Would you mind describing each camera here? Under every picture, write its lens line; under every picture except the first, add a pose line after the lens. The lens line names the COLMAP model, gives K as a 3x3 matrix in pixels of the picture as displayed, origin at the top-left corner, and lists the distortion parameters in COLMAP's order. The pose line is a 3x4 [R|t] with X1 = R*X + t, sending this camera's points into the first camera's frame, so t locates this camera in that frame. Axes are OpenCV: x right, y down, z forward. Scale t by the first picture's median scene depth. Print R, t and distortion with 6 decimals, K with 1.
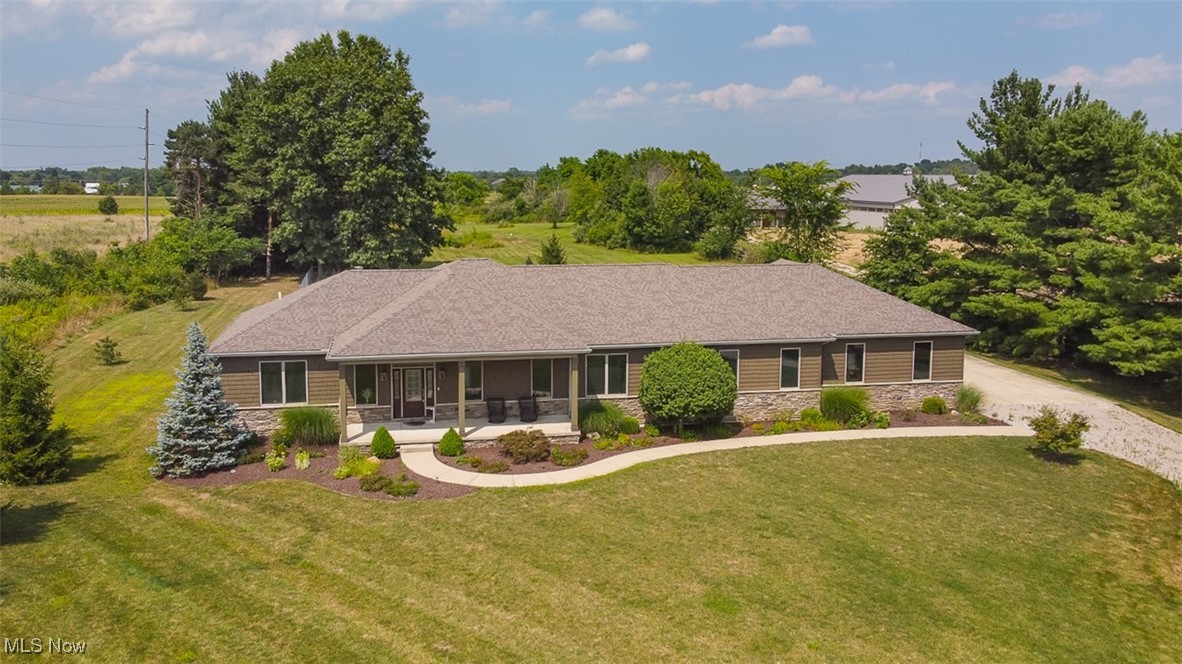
lens RADIAL K [[855.9, 0, 589.0], [0, 855.9, 330.0], [0, 0, 1]] dist [0.002811, 0.000711]
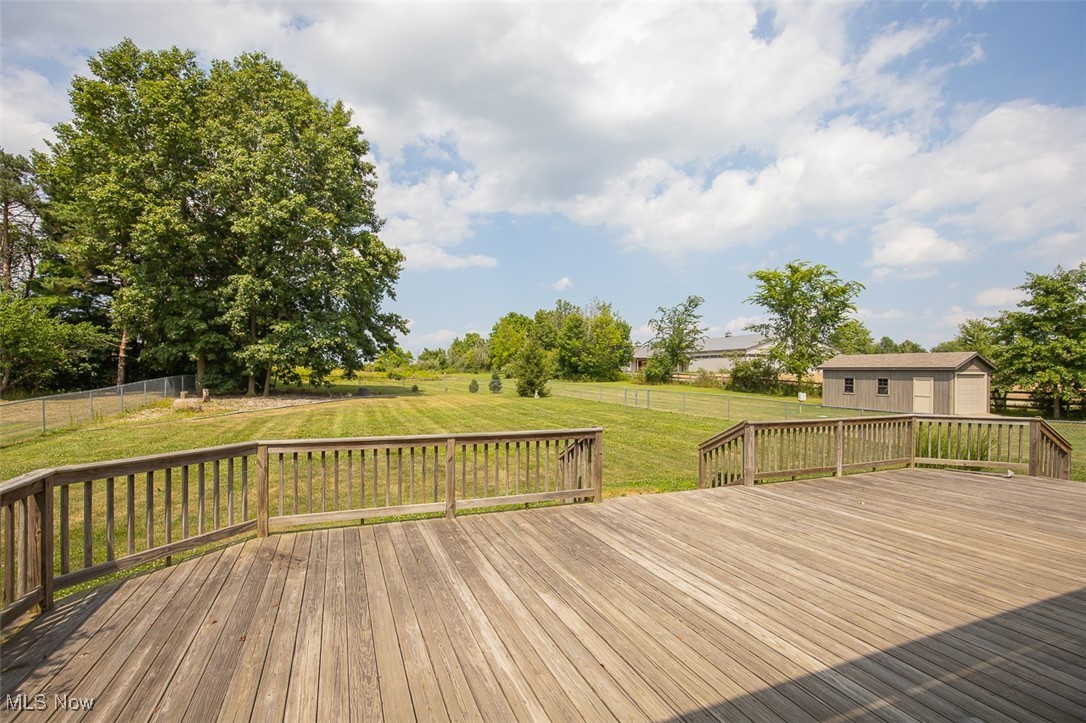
lens RADIAL K [[498.6, 0, 544.4], [0, 498.6, 372.2], [0, 0, 1]] dist [0.002132, 0.002211]
pose [[0.987327, -0.003675, 0.158654, -0.078885], [0.030085, 0.985938, -0.164383, -0.000668], [-0.155819, 0.167073, 0.973554, 0.407168]]
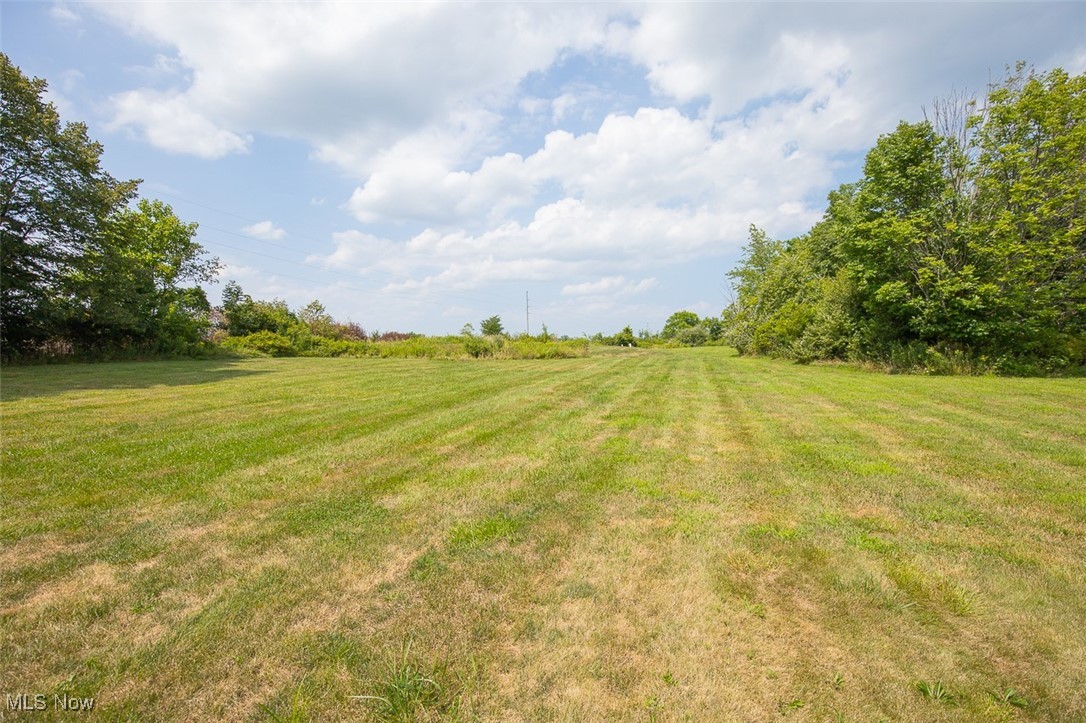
lens RADIAL K [[498.6, 0, 543.9], [0, 498.6, 356.3], [0, 0, 1]] dist [0.002132, 0.002211]
pose [[0.865775, 0.001880, -0.500430, 0.039874], [-0.075697, 0.988979, -0.127244, -0.064462], [0.494675, 0.148045, 0.856376, 0.804783]]
